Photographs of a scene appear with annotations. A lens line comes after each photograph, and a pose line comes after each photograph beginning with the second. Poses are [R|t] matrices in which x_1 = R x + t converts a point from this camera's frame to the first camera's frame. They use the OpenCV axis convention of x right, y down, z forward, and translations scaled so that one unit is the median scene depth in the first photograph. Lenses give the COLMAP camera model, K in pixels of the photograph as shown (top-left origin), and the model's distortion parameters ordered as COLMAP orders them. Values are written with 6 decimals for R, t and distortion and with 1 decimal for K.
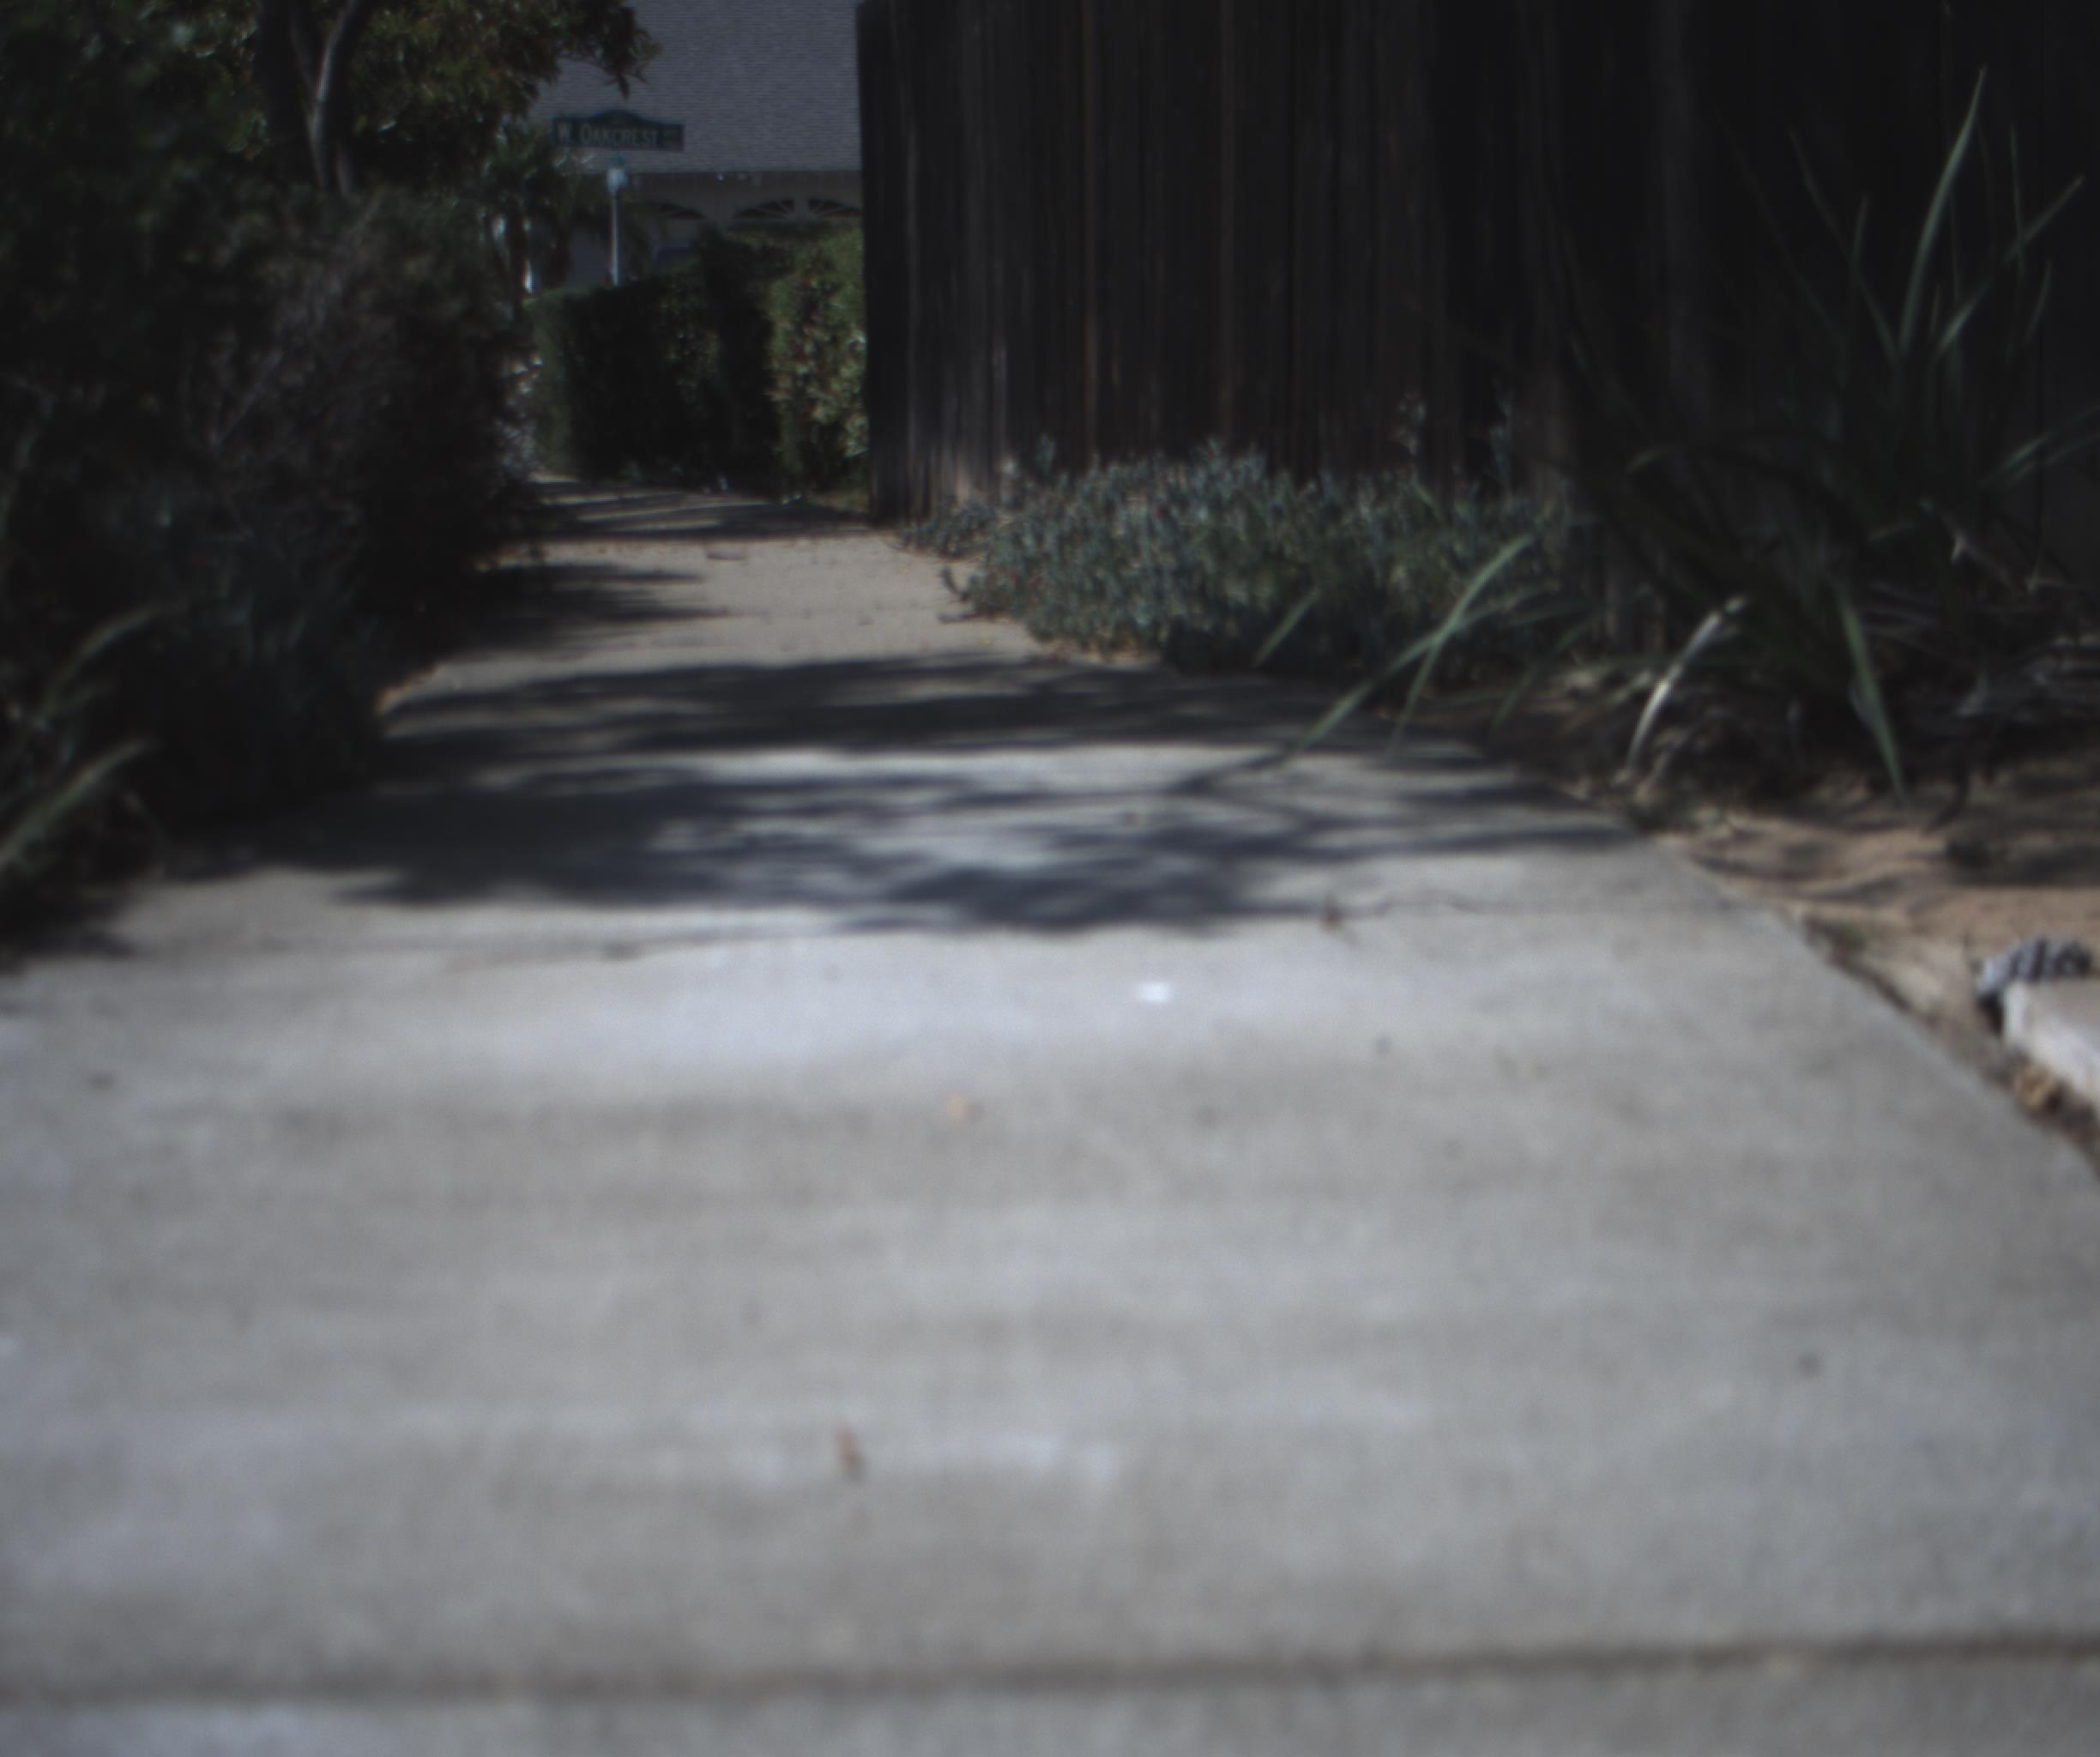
lens RADIAL K [[3862.4, 0, 1050.0], [0, 3862.4, 878.5], [0, 0, 1]] dist [-0.175603, 0.743116]
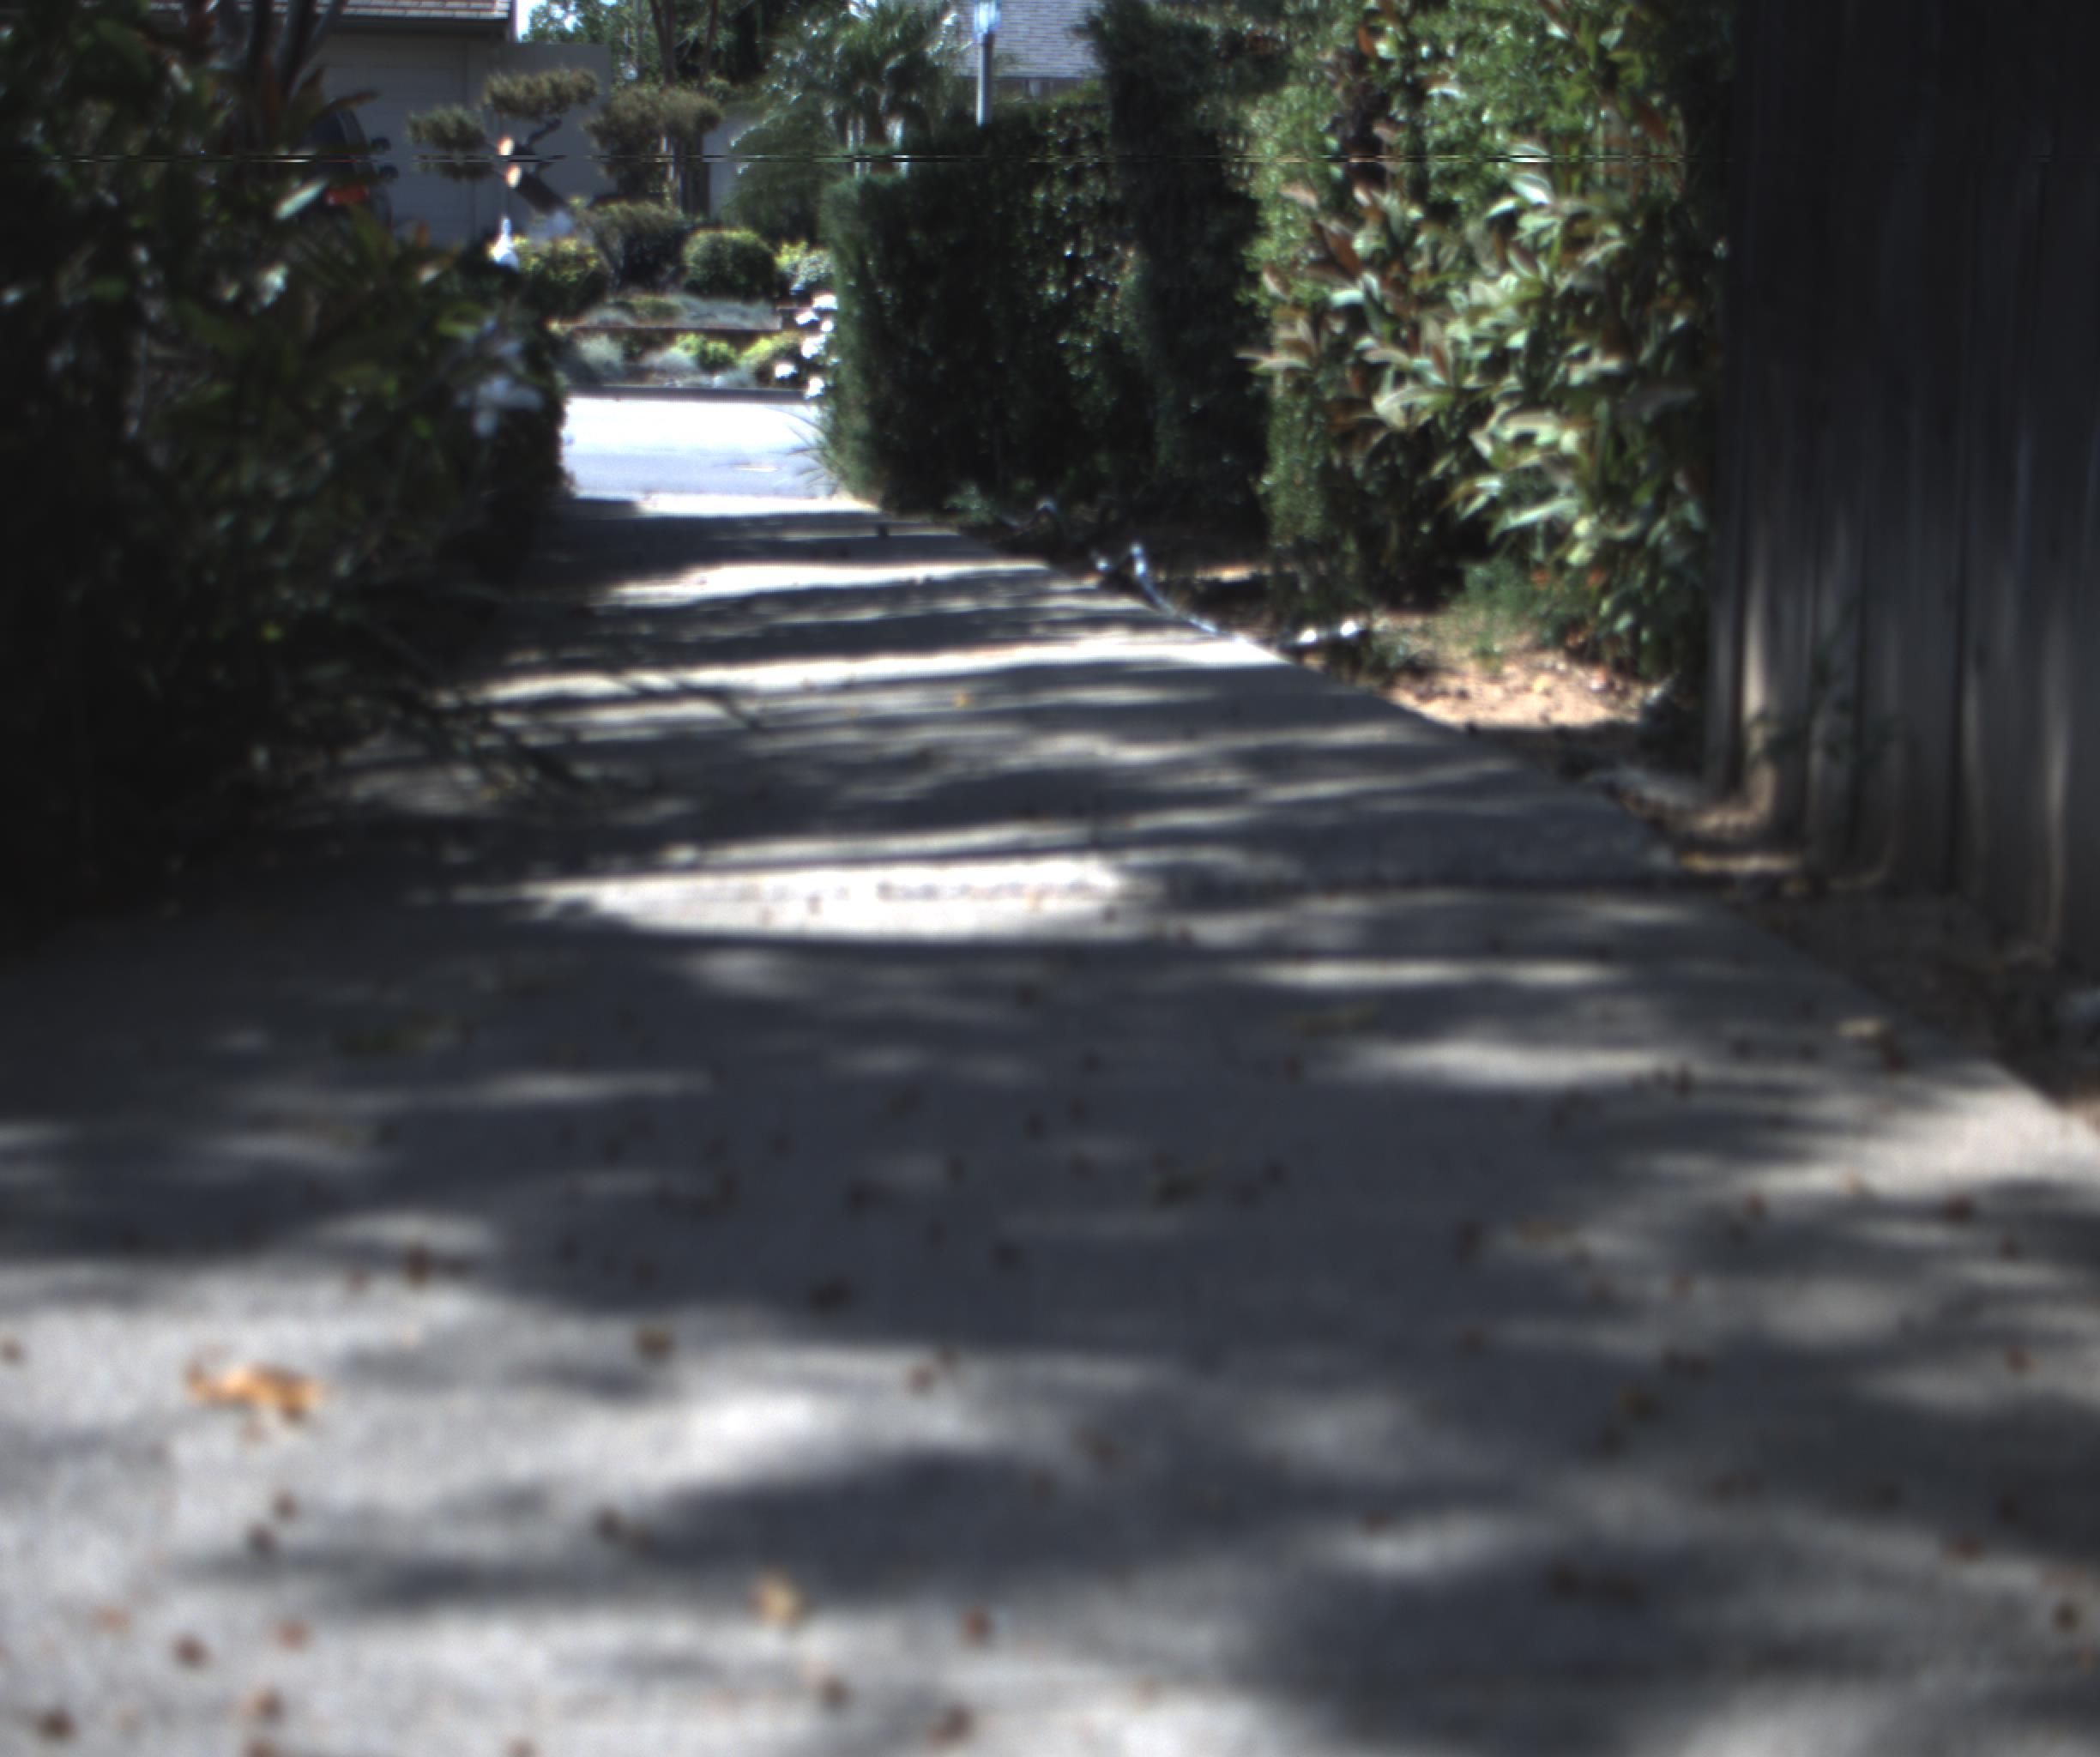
lens RADIAL K [[3862.4, 0, 1050.0], [0, 3862.4, 878.5], [0, 0, 1]] dist [-0.175603, 0.743116]
pose [[0.993901, 0.045263, -0.100557, -0.053613], [-0.045248, 0.998973, 0.002435, -0.072596], [0.100564, 0.002130, 0.994928, 0.614494]]
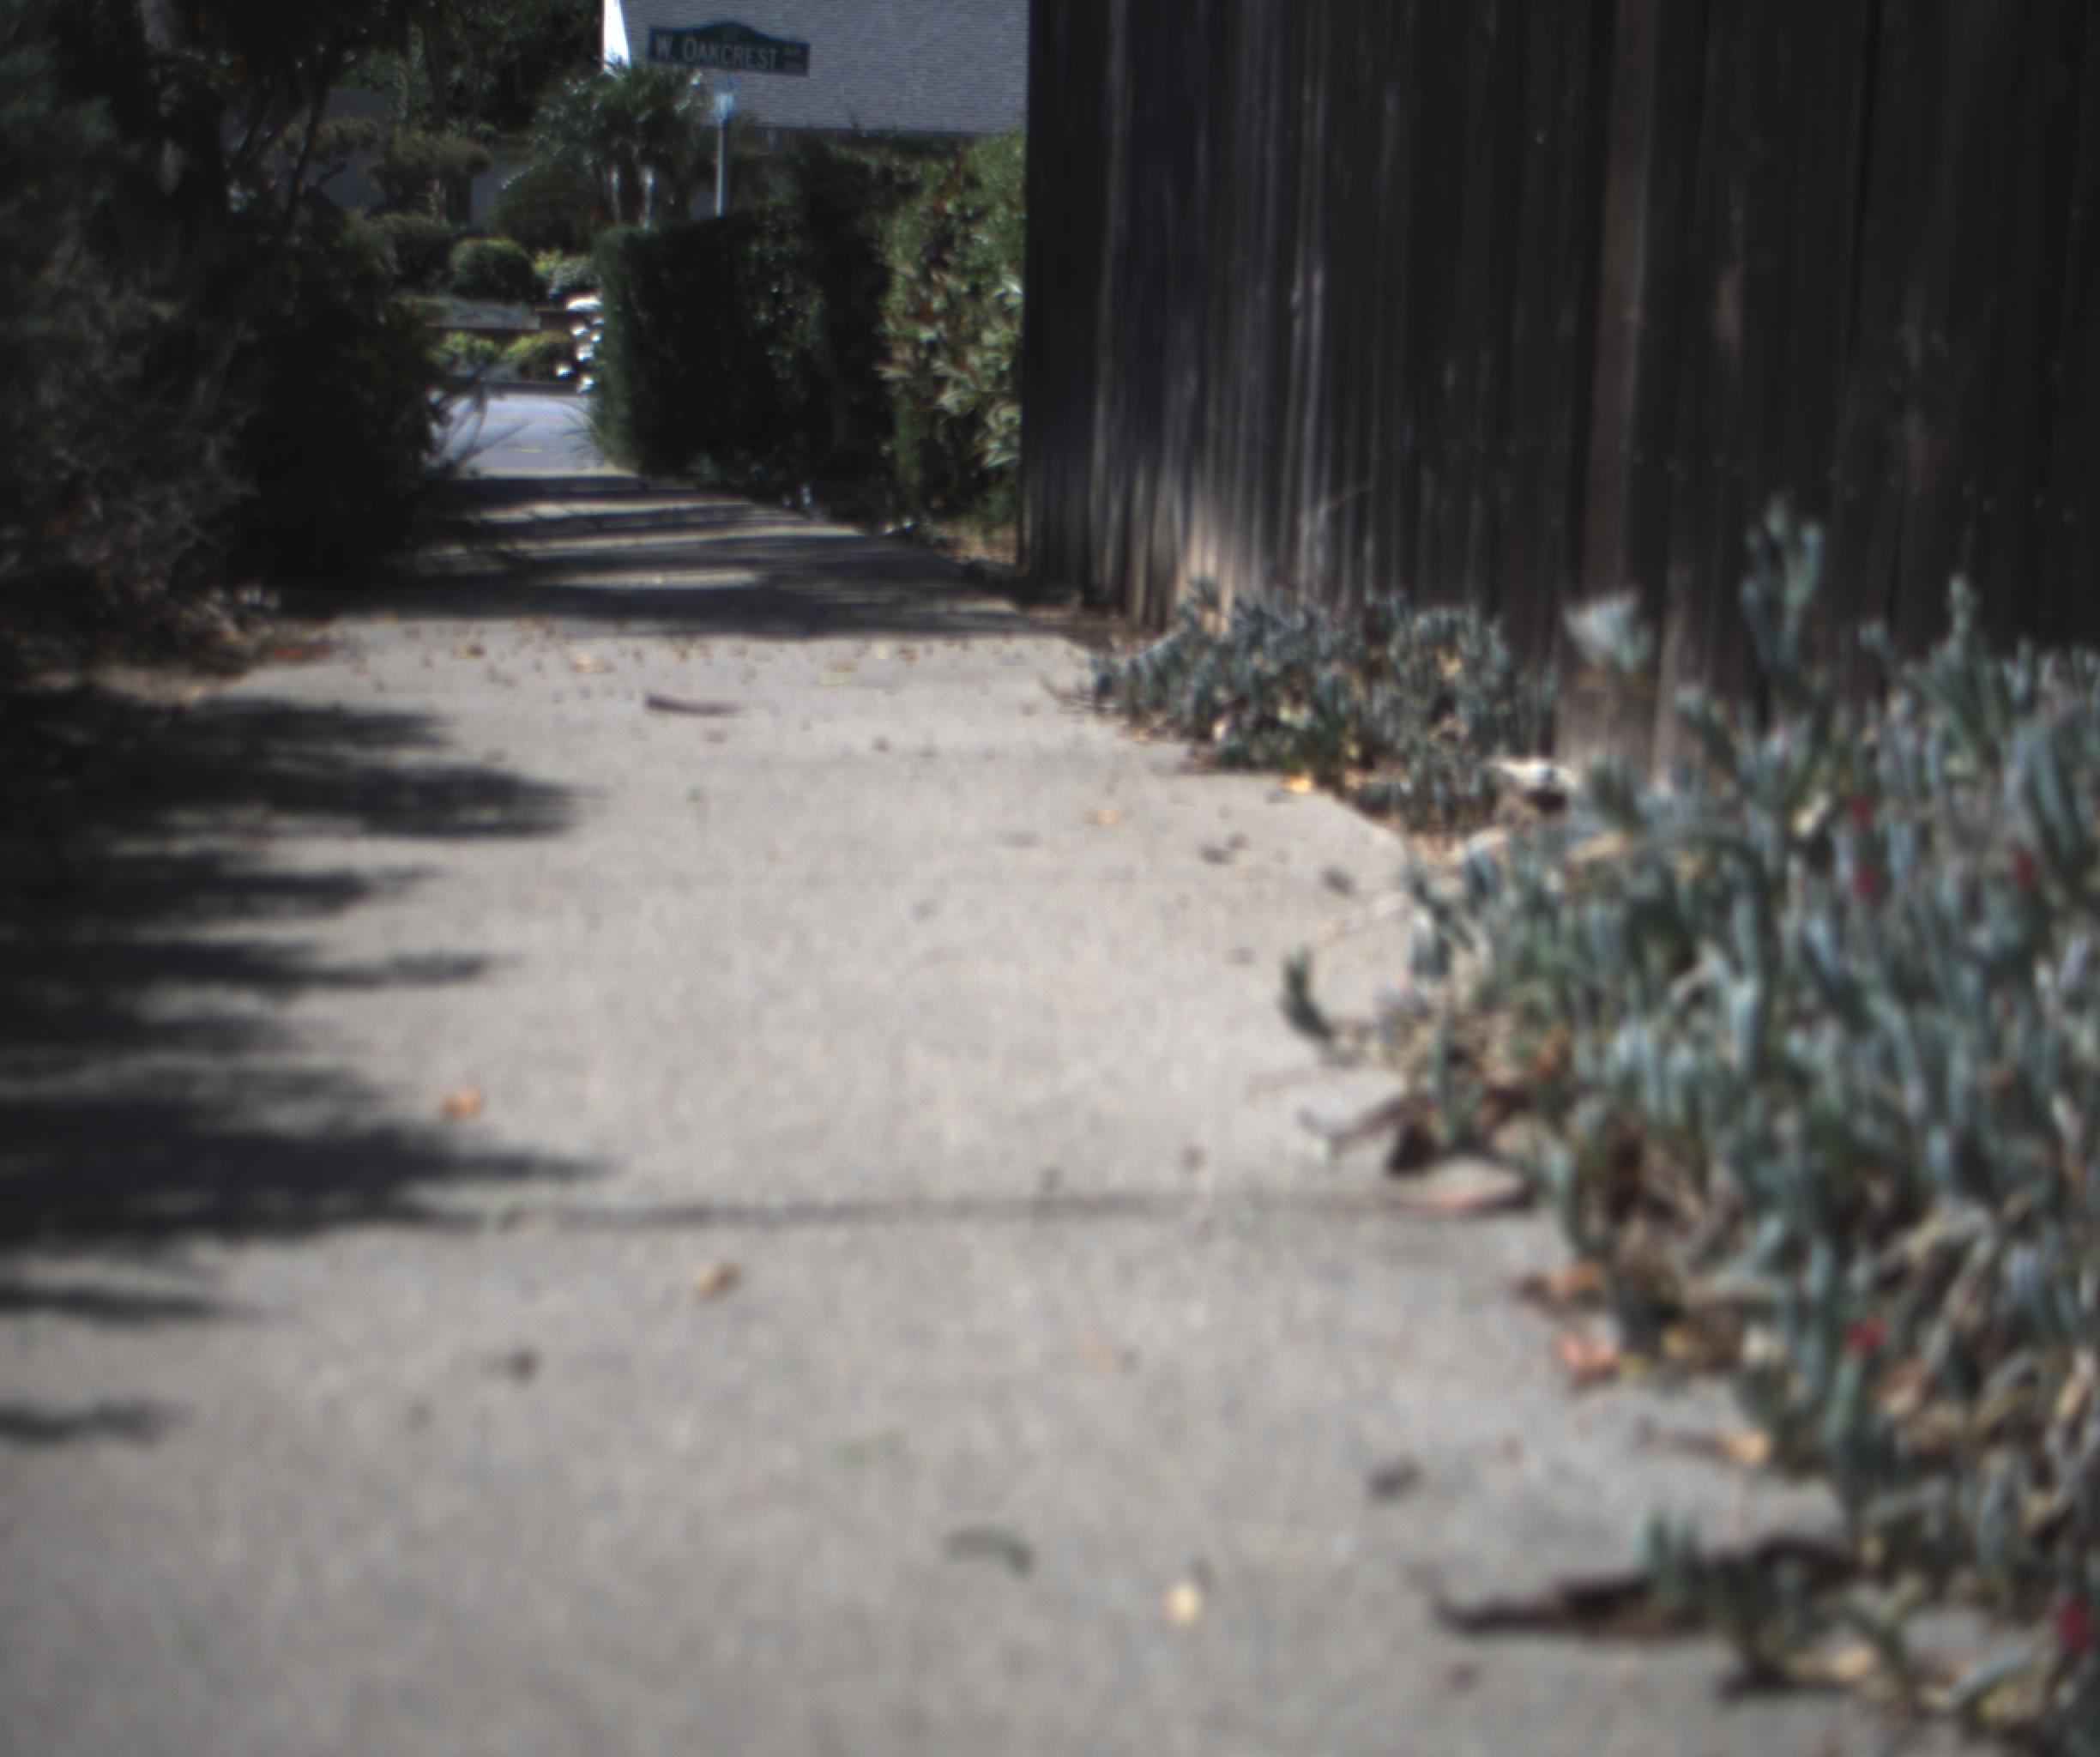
lens RADIAL K [[3862.4, 0, 1050.0], [0, 3862.4, 878.5], [0, 0, 1]] dist [-0.175603, 0.743116]
pose [[0.998394, 0.046135, -0.032888, -0.016329], [-0.046122, 0.998935, 0.001154, -0.039113], [0.032906, 0.000365, 0.999458, 0.331447]]
